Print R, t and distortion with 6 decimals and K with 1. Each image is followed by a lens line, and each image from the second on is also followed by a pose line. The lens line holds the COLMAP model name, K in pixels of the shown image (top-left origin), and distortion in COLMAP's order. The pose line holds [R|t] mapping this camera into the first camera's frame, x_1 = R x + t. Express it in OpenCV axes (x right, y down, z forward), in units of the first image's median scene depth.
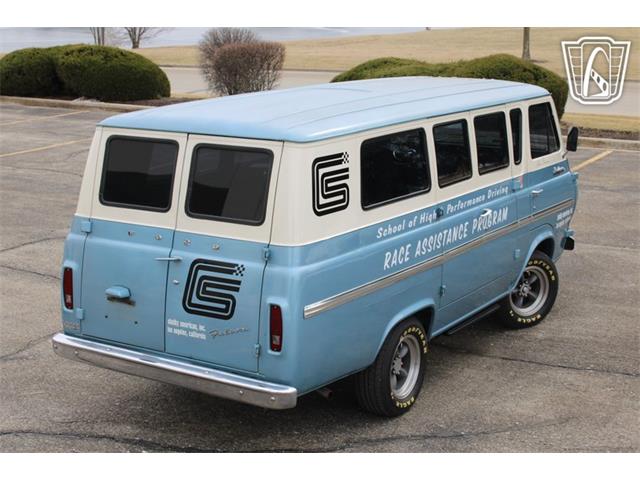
lens RADIAL K [[1084.4, 0, 331.4], [0, 1084.4, 241.4], [0, 0, 1]] dist [0.022408, 0.000000]
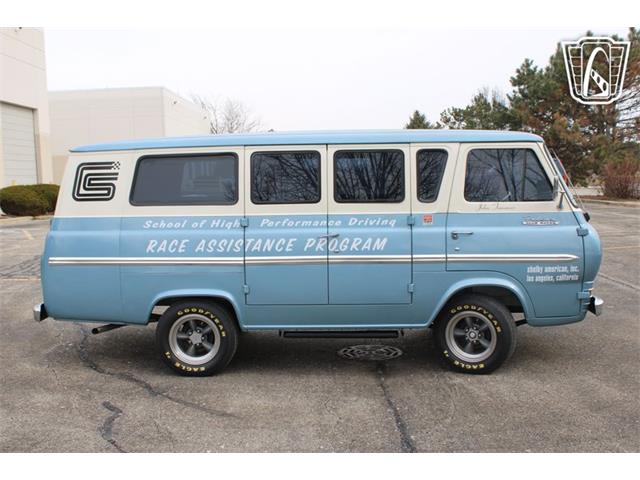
lens RADIAL K [[705.7, 0, 319.3], [0, 705.7, 236.1], [0, 0, 1]] dist [-0.090076, 0.000000]
pose [[0.489515, 0.062694, -0.869738, 0.854355], [-0.166888, 0.985710, -0.022876, -0.008529], [0.855876, 0.156347, 0.492983, 0.713820]]
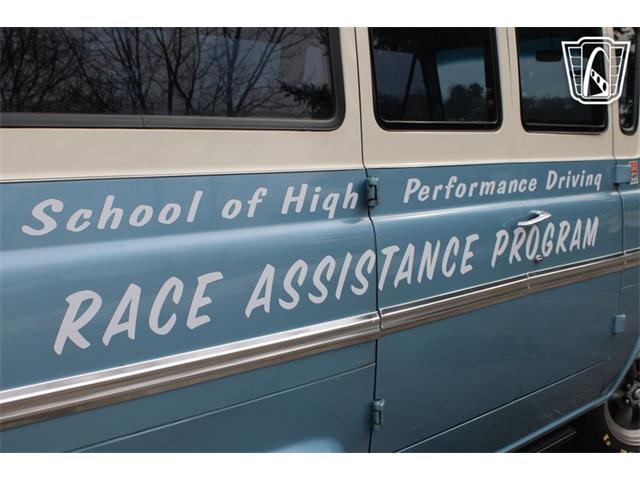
lens RADIAL K [[817.4, 0, 355.7], [0, 817.4, 238.0], [0, 0, 1]] dist [-0.126367, 0.000000]
pose [[0.980026, 0.045439, -0.193606, 0.152165], [-0.059462, 0.995963, -0.067240, 0.005873], [0.189769, 0.077410, 0.978772, 0.771594]]
